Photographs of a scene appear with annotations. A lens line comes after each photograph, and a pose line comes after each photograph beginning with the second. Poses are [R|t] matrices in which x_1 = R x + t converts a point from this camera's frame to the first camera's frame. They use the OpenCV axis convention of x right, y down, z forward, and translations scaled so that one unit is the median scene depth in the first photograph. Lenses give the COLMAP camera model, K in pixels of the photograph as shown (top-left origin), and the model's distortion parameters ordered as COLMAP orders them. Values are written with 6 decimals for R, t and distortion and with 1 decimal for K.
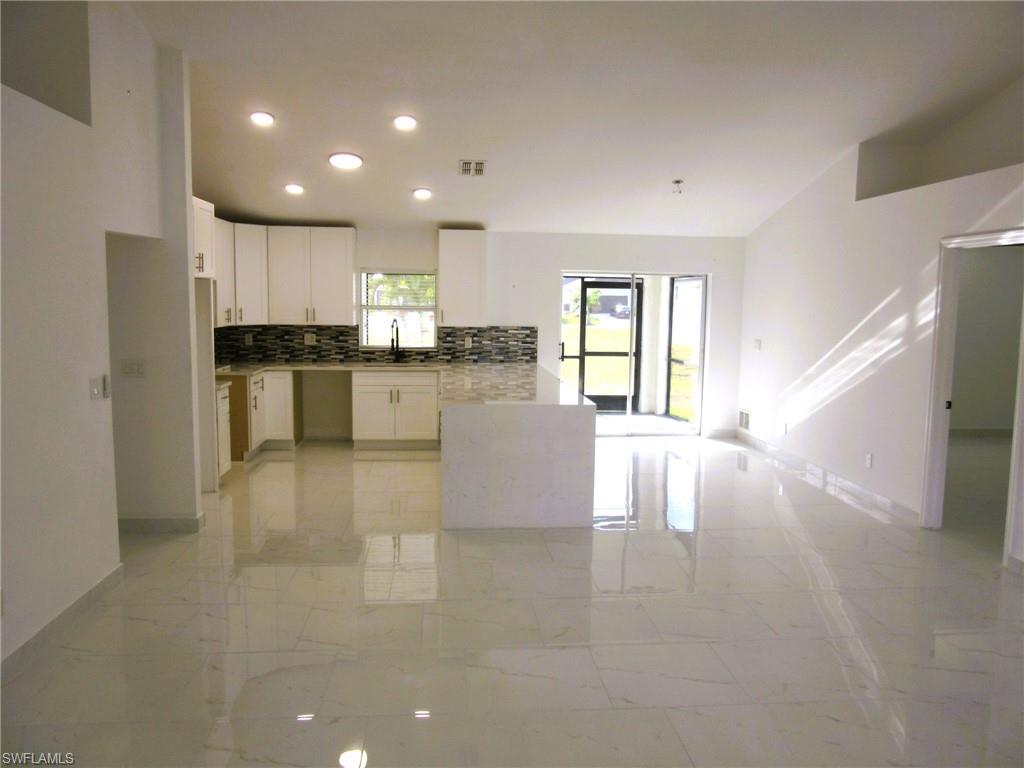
lens RADIAL K [[831.0, 0, 512.0], [0, 831.0, 384.0], [0, 0, 1]] dist [-0.007186, -0.002310]
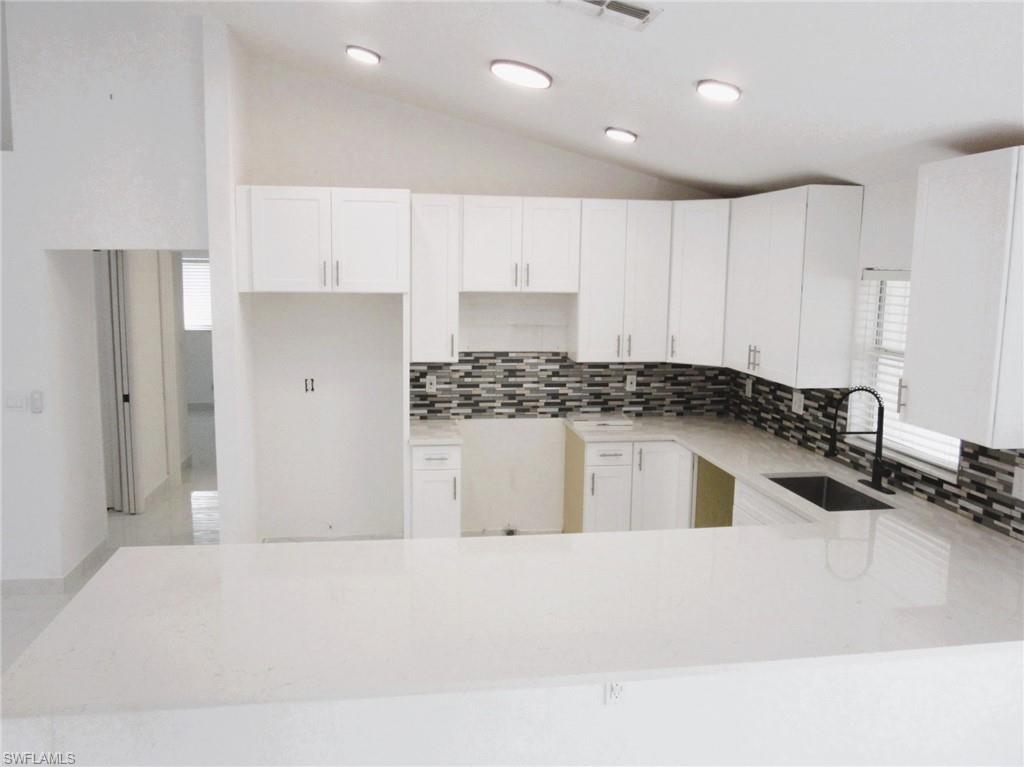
lens RADIAL K [[831.0, 0, 512.0], [0, 831.0, 383.5], [0, 0, 1]] dist [-0.007186, -0.002310]
pose [[0.062548, 0.127865, -0.989817, 0.268323], [-0.120051, 0.985522, 0.119724, -0.106982], [0.990795, 0.111341, 0.076993, 0.770090]]
